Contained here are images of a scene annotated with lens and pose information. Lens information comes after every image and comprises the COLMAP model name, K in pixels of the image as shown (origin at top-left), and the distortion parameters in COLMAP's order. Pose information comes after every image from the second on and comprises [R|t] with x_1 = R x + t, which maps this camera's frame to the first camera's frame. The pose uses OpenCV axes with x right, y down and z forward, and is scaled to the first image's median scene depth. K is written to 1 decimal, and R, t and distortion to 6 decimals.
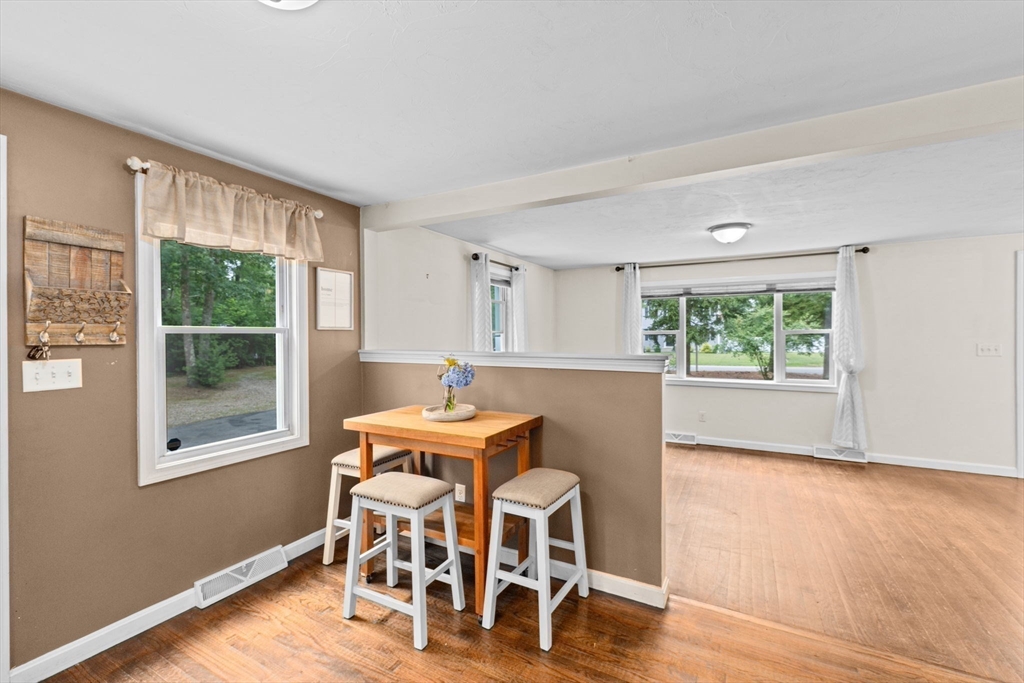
lens RADIAL K [[440.2, 0, 512.1], [0, 440.2, 339.5], [0, 0, 1]] dist [-0.000408, 0.001457]
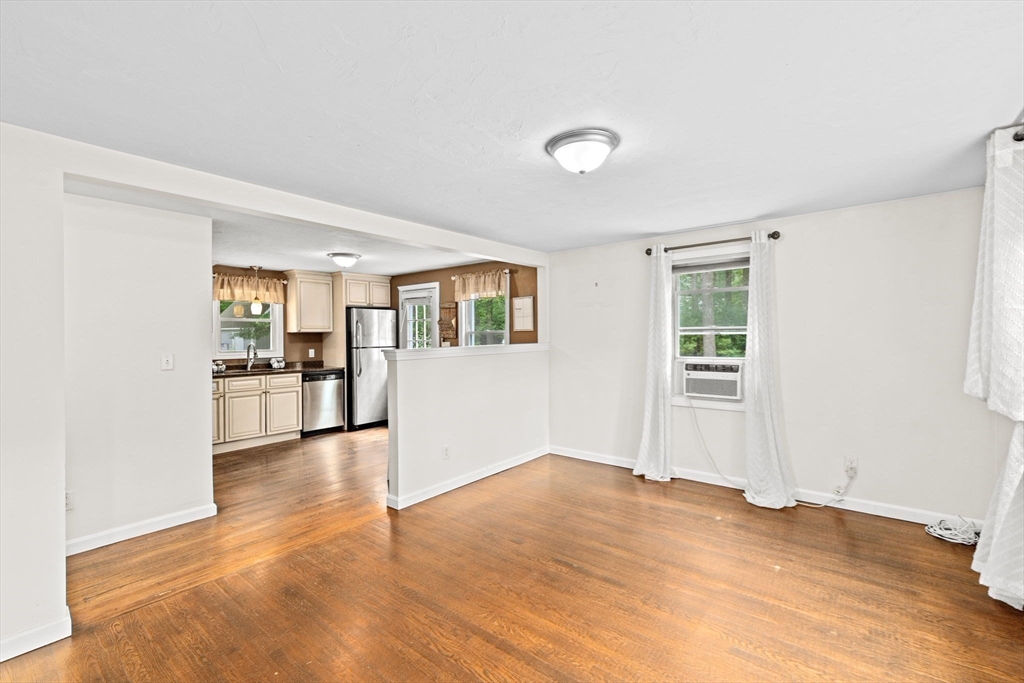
lens RADIAL K [[440.2, 0, 510.9], [0, 440.2, 337.1], [0, 0, 1]] dist [-0.000408, 0.001457]
pose [[-0.187423, 0.012328, -0.982202, 0.899825], [0.003987, 0.999923, 0.011790, -0.012330], [0.982271, -0.001706, -0.187457, 0.857073]]
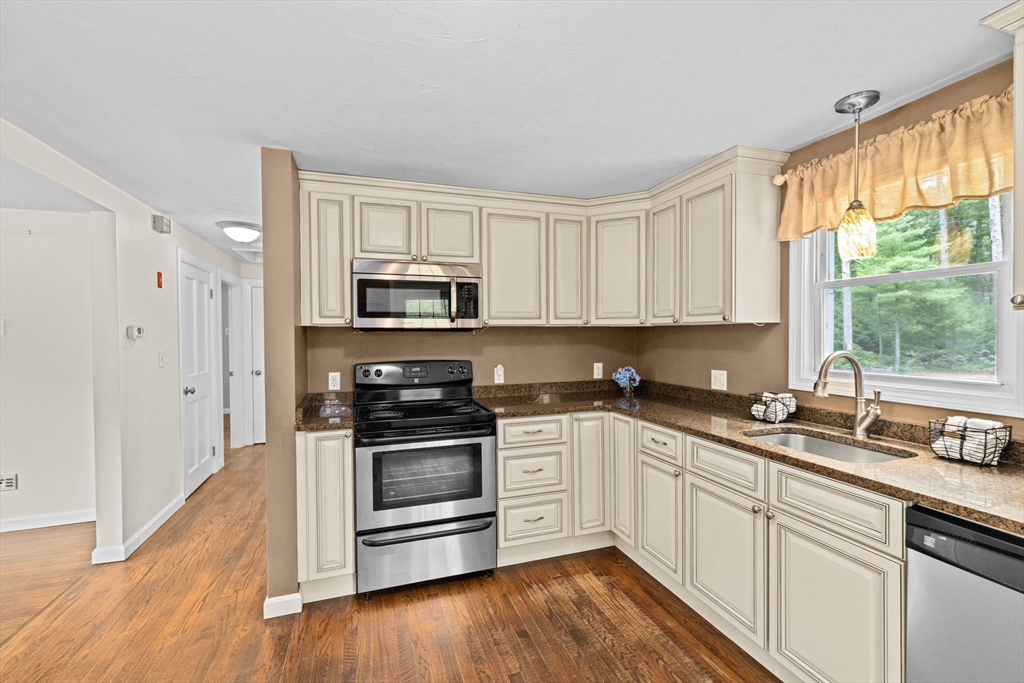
lens RADIAL K [[440.2, 0, 511.8], [0, 440.2, 339.6], [0, 0, 1]] dist [-0.000408, 0.001457]
pose [[-0.736028, 0.004302, 0.676938, -0.278086], [0.014752, 0.999844, 0.009687, -0.002668], [-0.676791, 0.017116, -0.735976, 0.375587]]
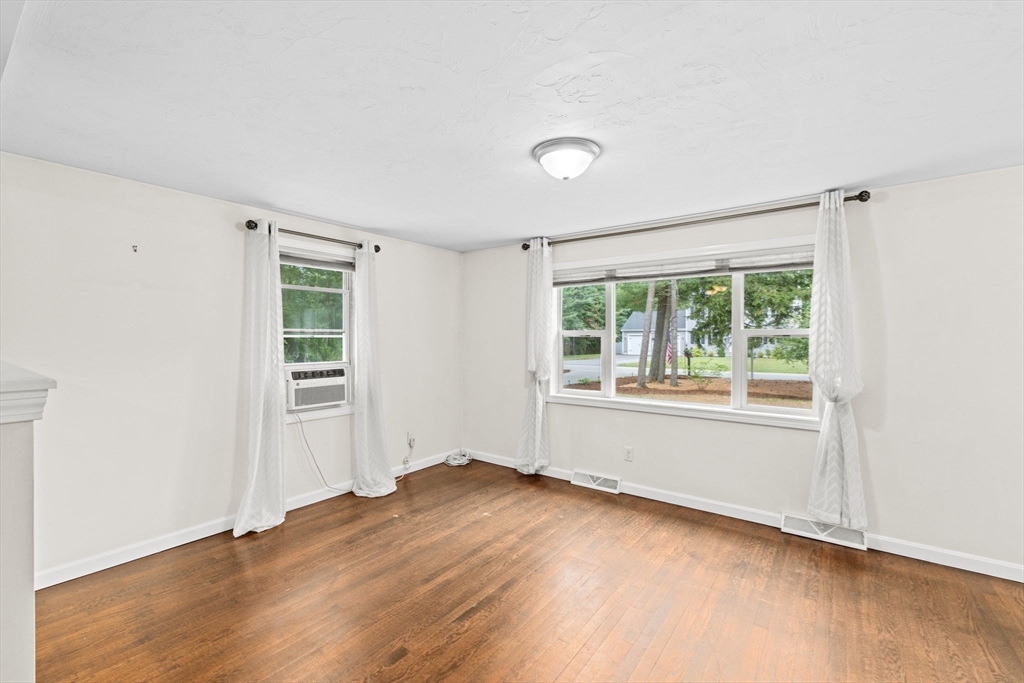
lens RADIAL K [[440.2, 0, 513.4], [0, 440.2, 338.9], [0, 0, 1]] dist [-0.000408, 0.001457]
pose [[0.988964, 0.006757, -0.148002, 0.432093], [-0.007563, 0.999959, -0.004884, -0.001711], [0.147963, 0.005949, 0.988975, 0.345802]]
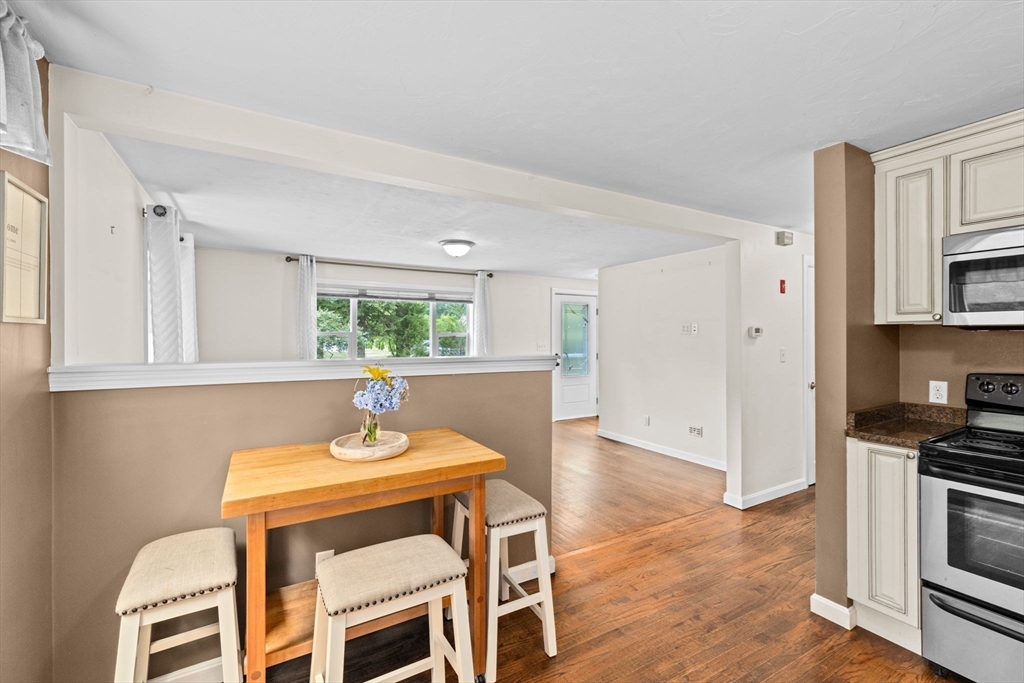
lens RADIAL K [[440.2, 0, 512.9], [0, 440.2, 337.2], [0, 0, 1]] dist [-0.000408, 0.001457]
pose [[0.516688, 0.002793, 0.856169, -0.349247], [0.003079, 0.999982, -0.005120, -0.002666], [-0.856168, 0.005282, 0.516670, 0.238947]]
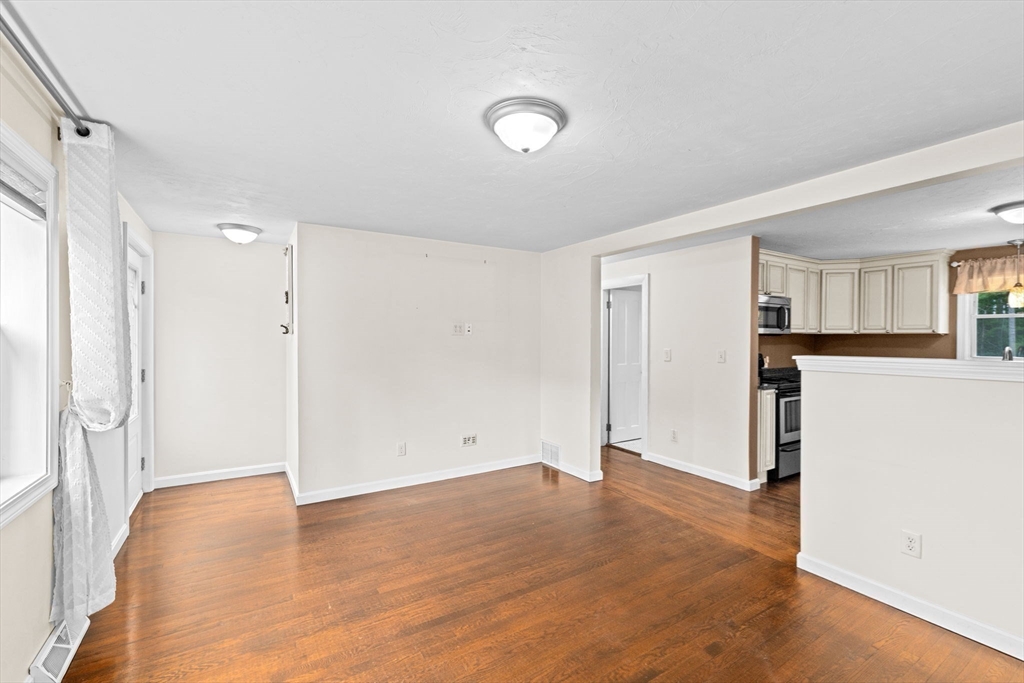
lens RADIAL K [[440.2, 0, 512.1], [0, 440.2, 339.8], [0, 0, 1]] dist [-0.000408, 0.001457]
pose [[-0.865896, 0.001681, 0.500222, 0.219230], [0.004256, 0.999983, 0.004007, -0.007016], [-0.500206, 0.005598, -0.865888, 1.211542]]
